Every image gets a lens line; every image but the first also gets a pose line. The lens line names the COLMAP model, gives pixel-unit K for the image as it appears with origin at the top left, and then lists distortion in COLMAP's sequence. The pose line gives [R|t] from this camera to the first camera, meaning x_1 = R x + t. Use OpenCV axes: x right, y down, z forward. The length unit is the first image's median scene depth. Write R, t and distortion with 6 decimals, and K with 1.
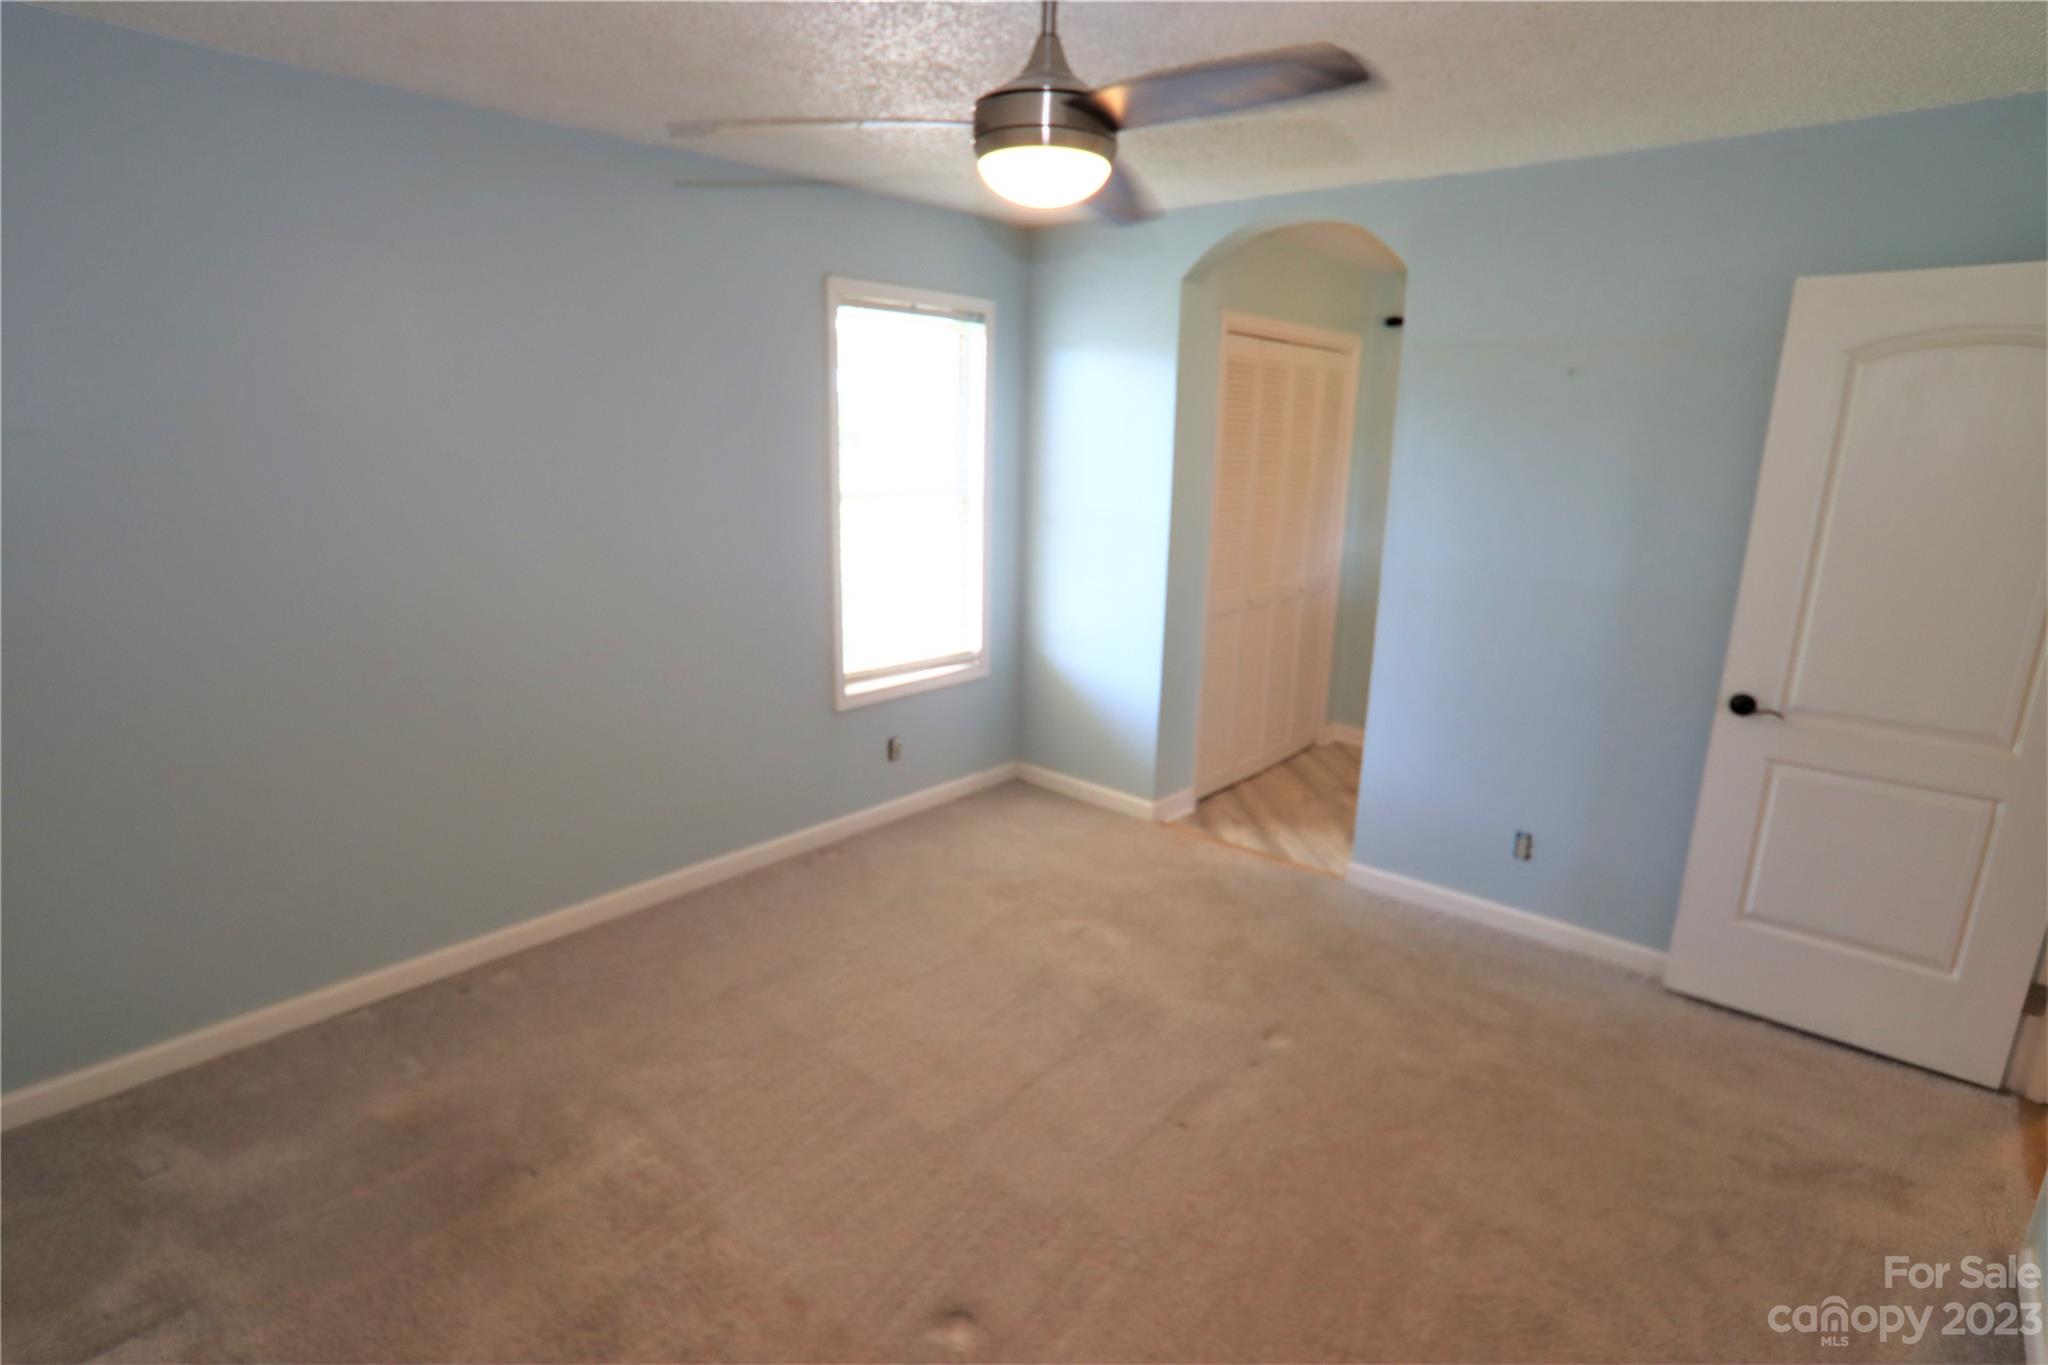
lens RADIAL K [[1041.0, 0, 1021.6], [0, 1041.0, 694.9], [0, 0, 1]] dist [-0.062466, 0.019873]
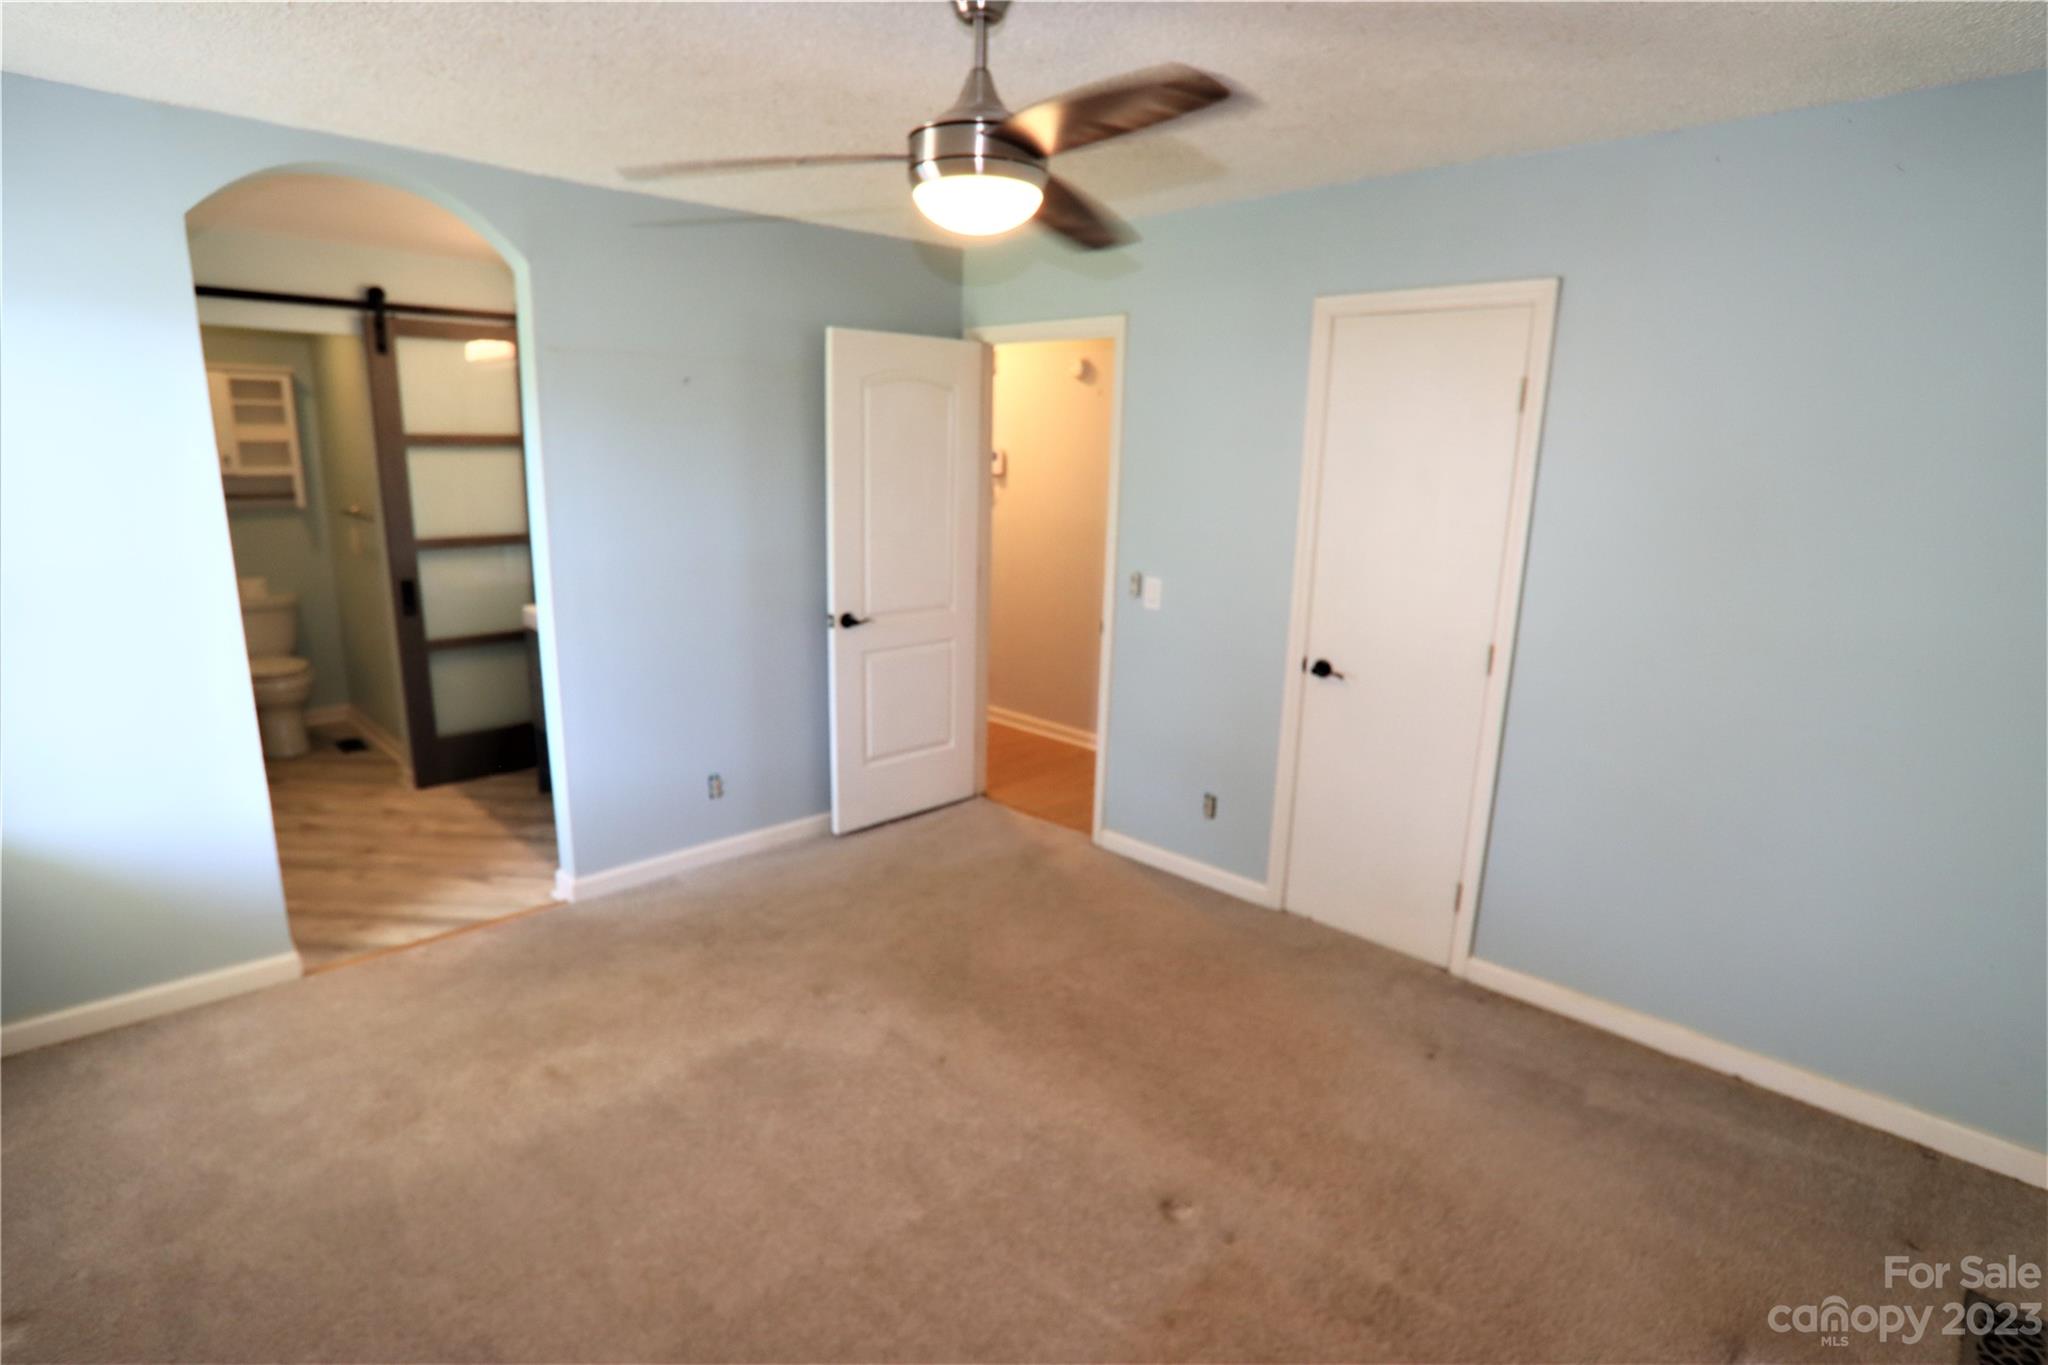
lens RADIAL K [[1041.0, 0, 1009.9], [0, 1041.0, 683.1], [0, 0, 1]] dist [-0.062466, 0.019873]
pose [[0.069954, -0.237063, 0.968972, -0.659745], [0.223174, 0.950450, 0.216420, -0.158439], [-0.972265, 0.201110, 0.119394, 0.560436]]
